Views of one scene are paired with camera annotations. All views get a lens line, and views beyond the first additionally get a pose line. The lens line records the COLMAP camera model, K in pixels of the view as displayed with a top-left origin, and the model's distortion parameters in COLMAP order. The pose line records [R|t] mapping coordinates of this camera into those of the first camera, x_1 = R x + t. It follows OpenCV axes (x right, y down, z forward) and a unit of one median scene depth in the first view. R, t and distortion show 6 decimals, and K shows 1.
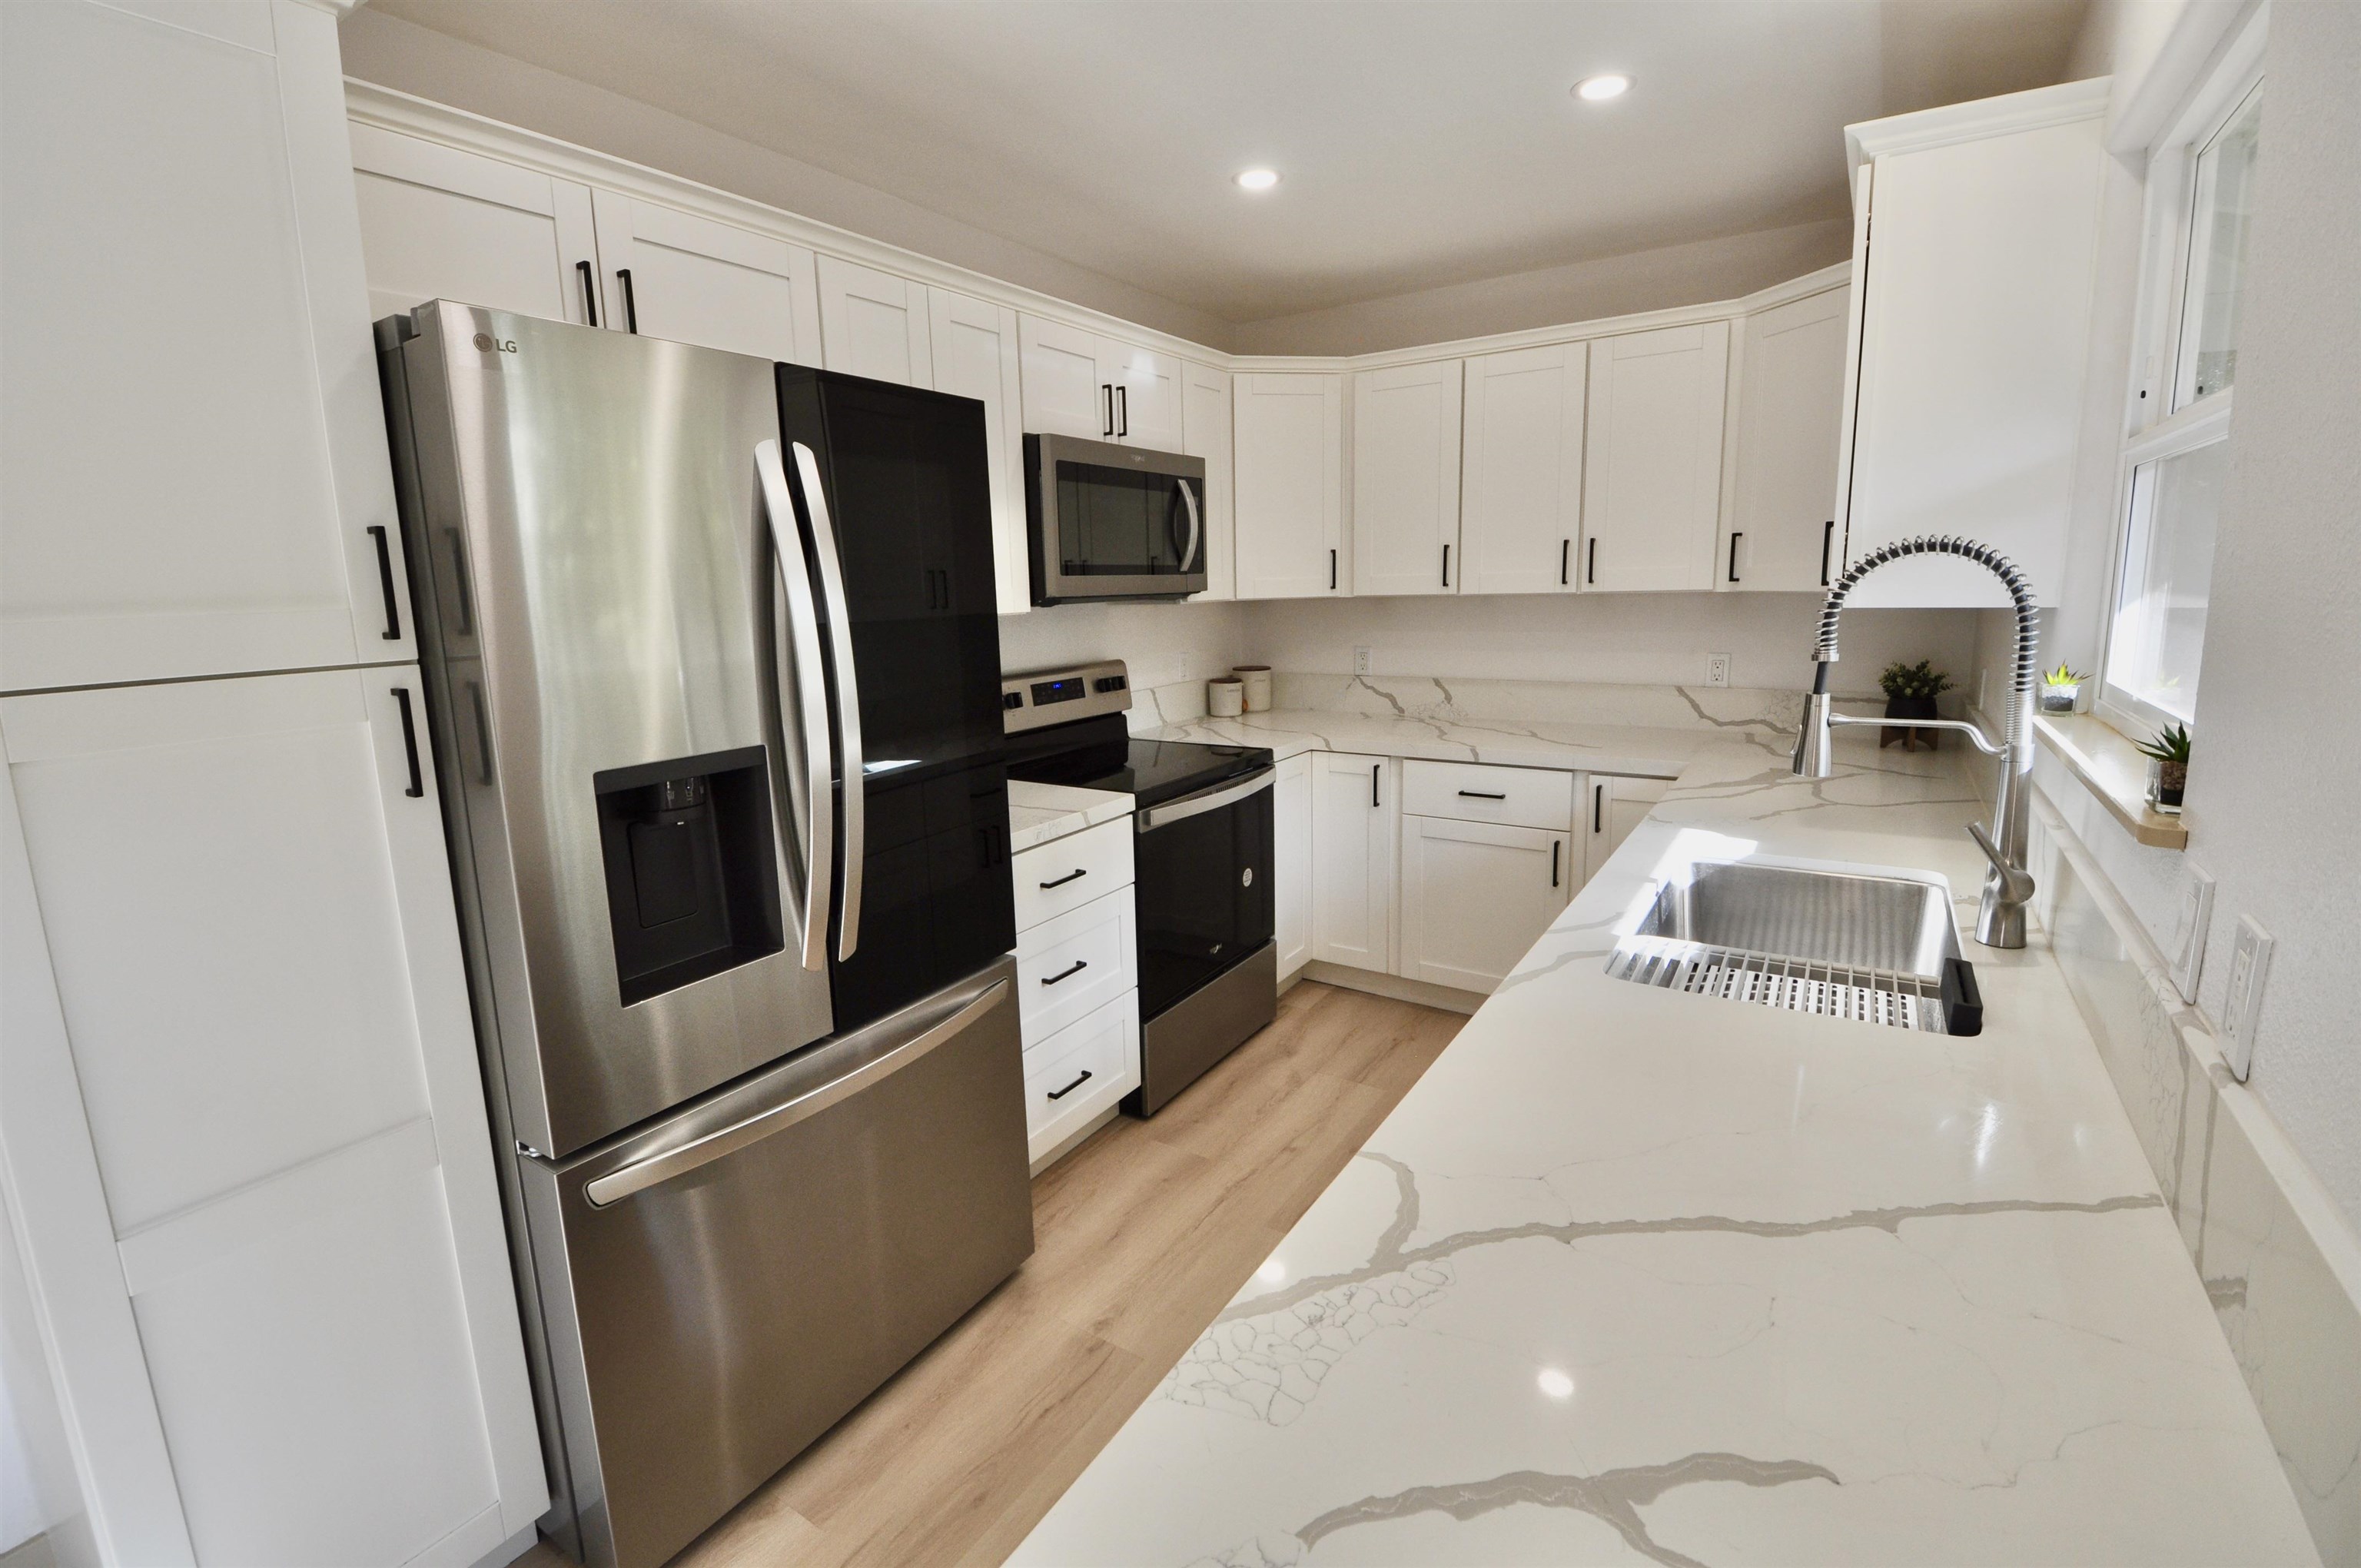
lens RADIAL K [[1029.4, 0, 1169.7], [0, 1029.4, 755.8], [0, 0, 1]] dist [0.010041, -0.019158]
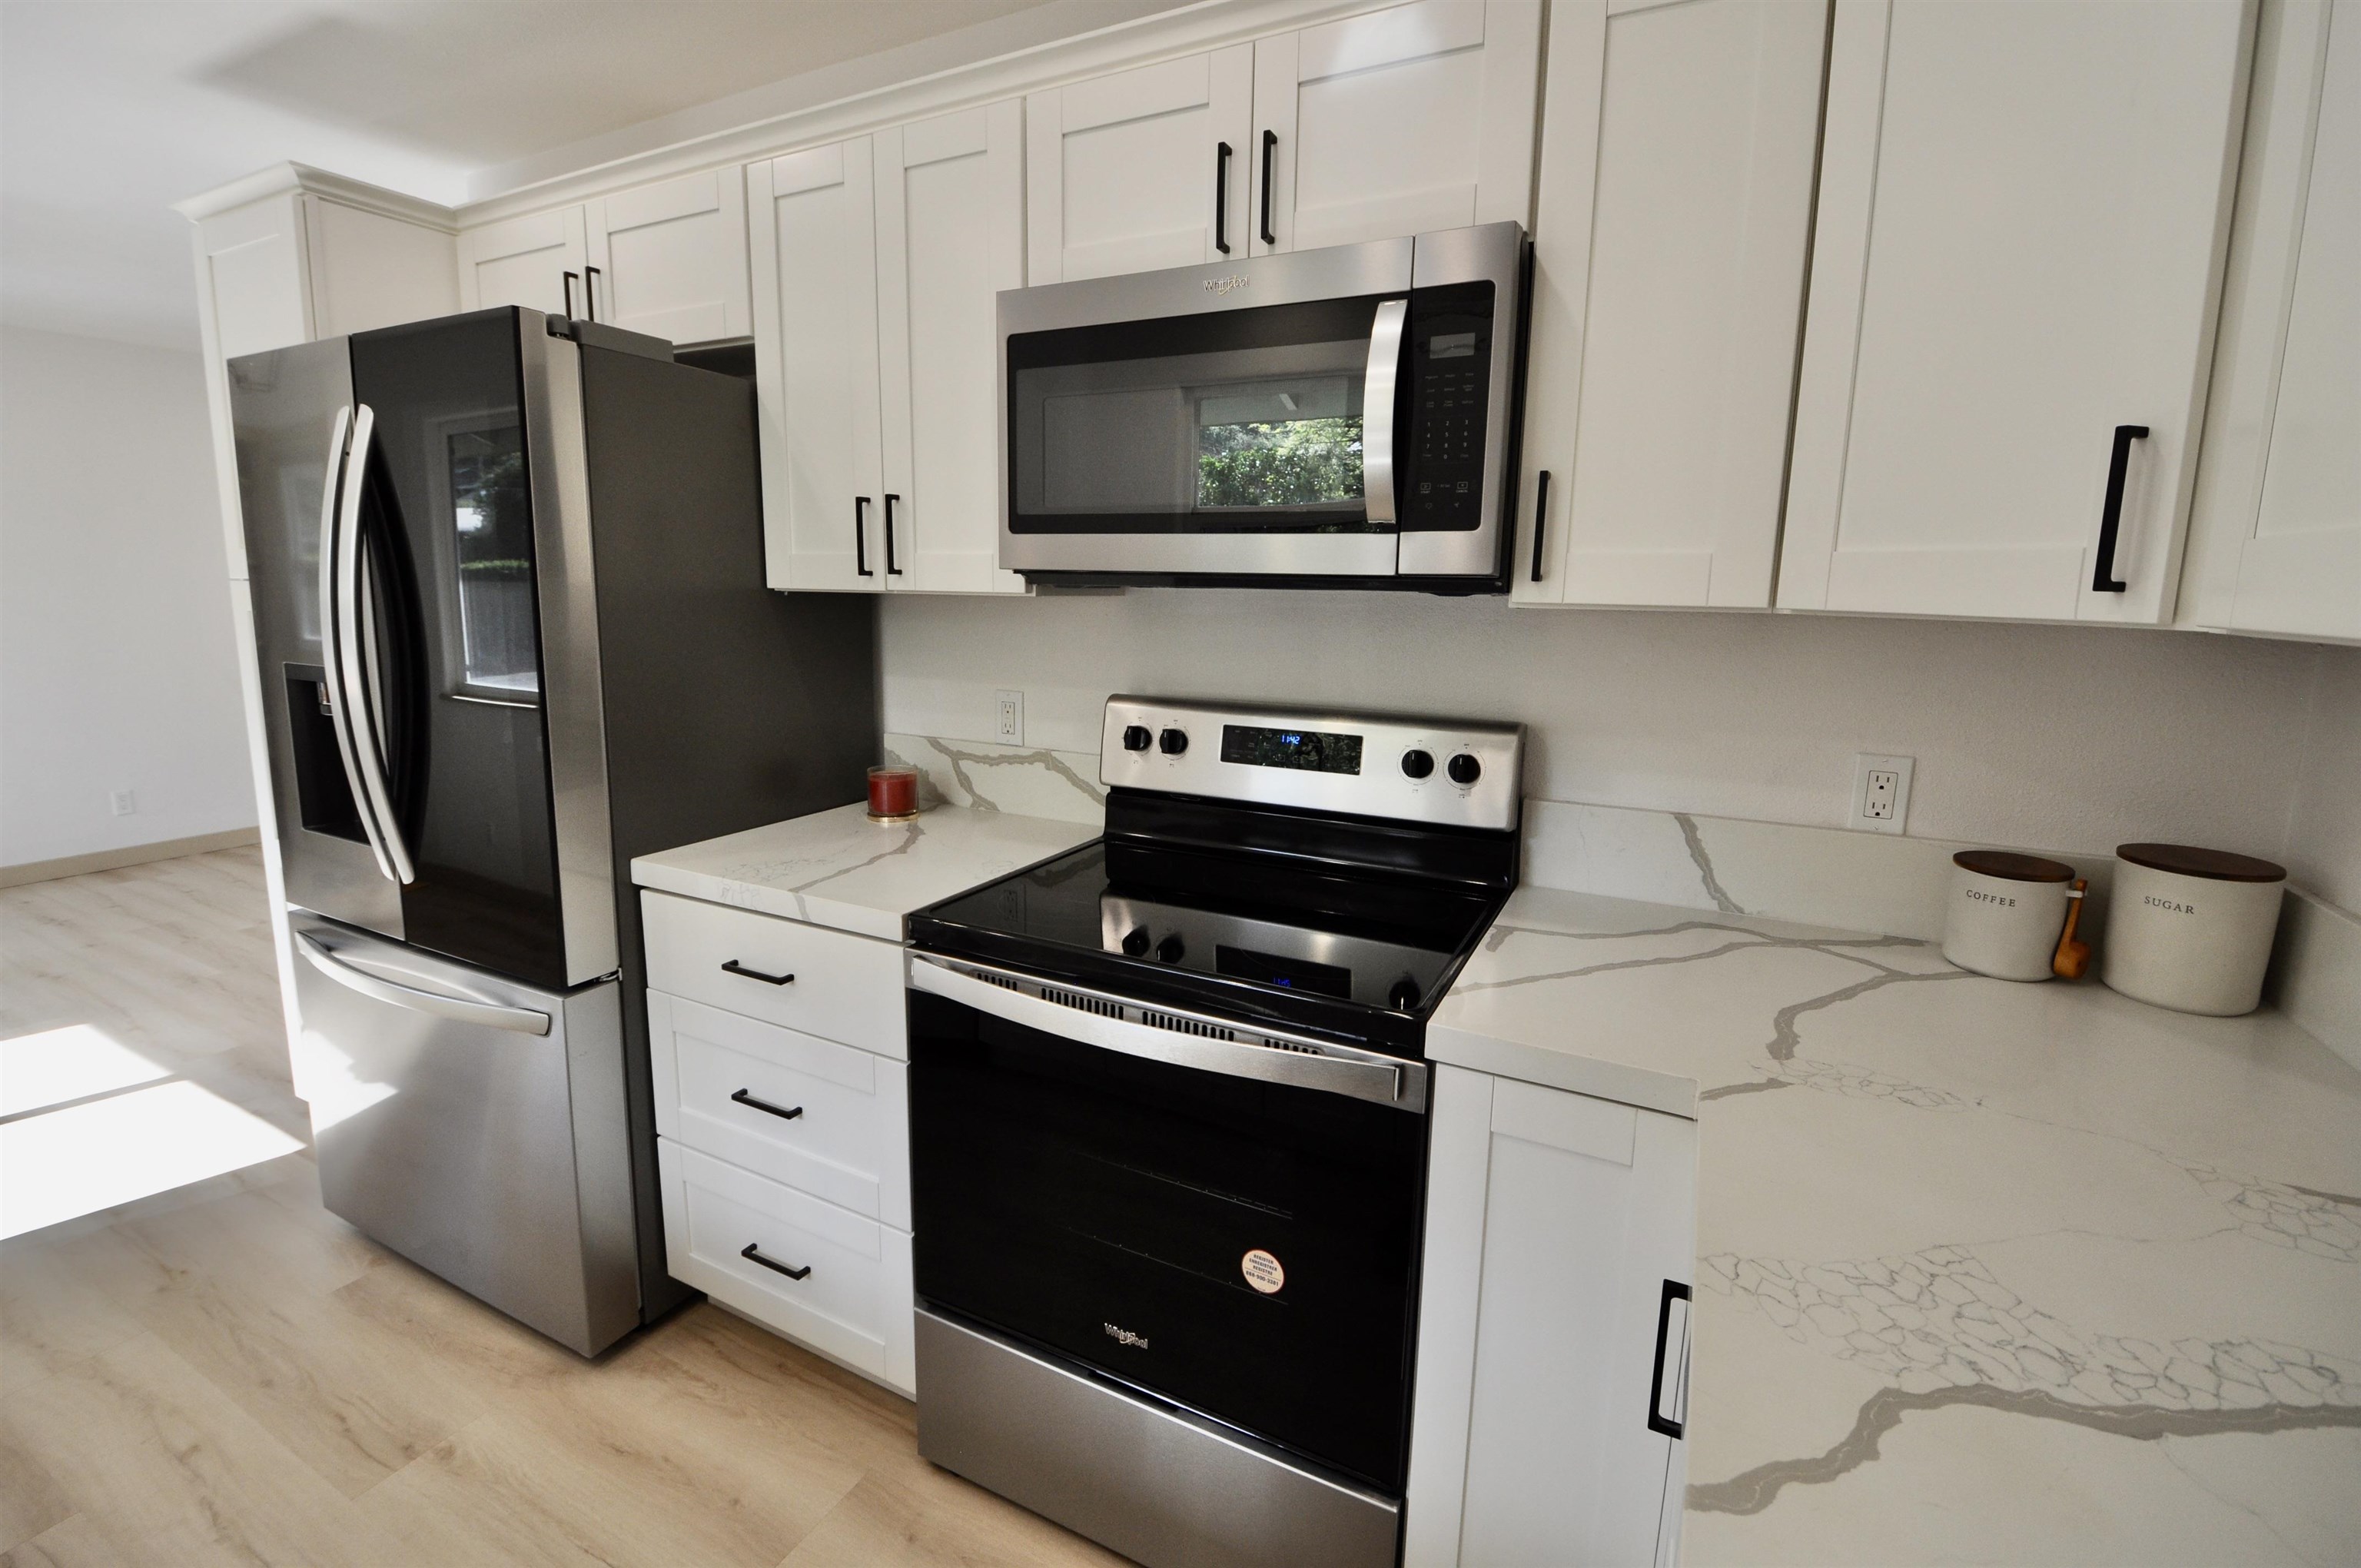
lens RADIAL K [[1029.4, 0, 1169.7], [0, 1029.4, 755.8], [0, 0, 1]] dist [0.010041, -0.019158]
pose [[0.106115, 0.192432, -0.975556, 0.432228], [-0.185622, 0.967683, 0.170688, -0.143700], [0.976875, 0.162972, 0.138406, 0.870055]]
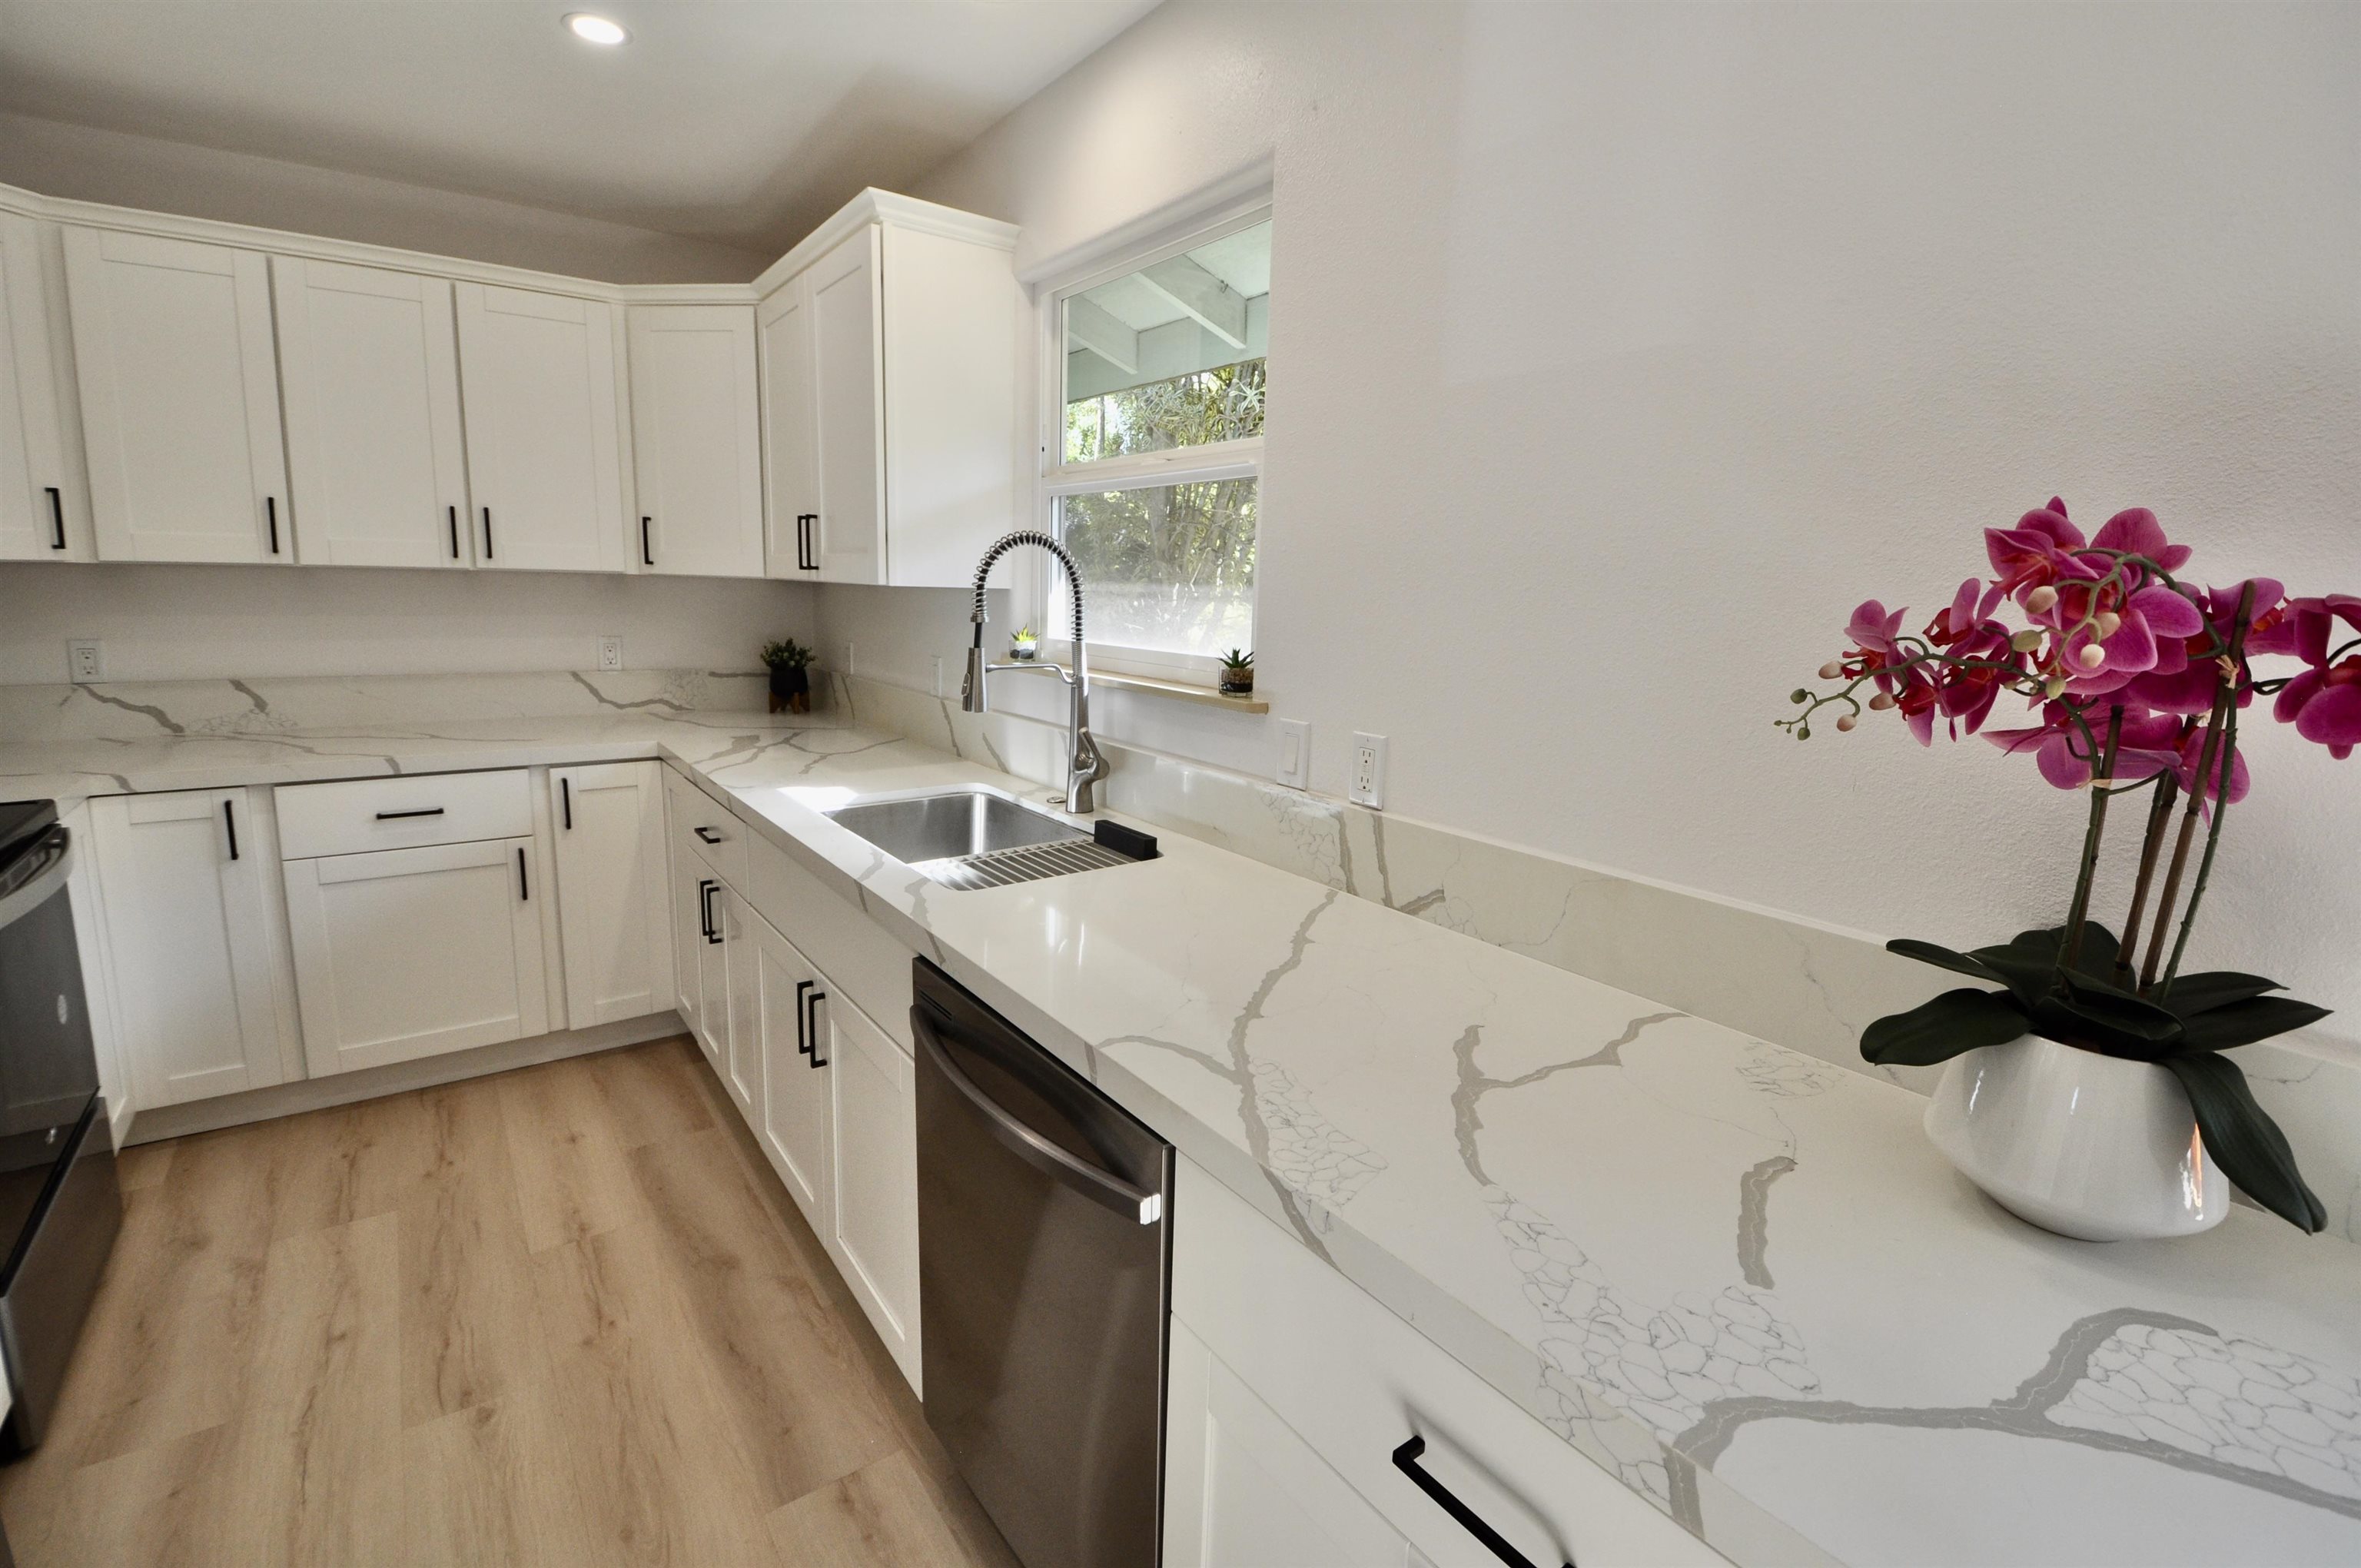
lens RADIAL K [[1029.4, 0, 1169.7], [0, 1029.4, 755.8], [0, 0, 1]] dist [0.010041, -0.019158]
pose [[0.347940, -0.119850, 0.929825, -0.237637], [0.121017, 0.989239, 0.082224, -0.001343], [-0.929673, 0.083915, 0.358700, 0.154267]]
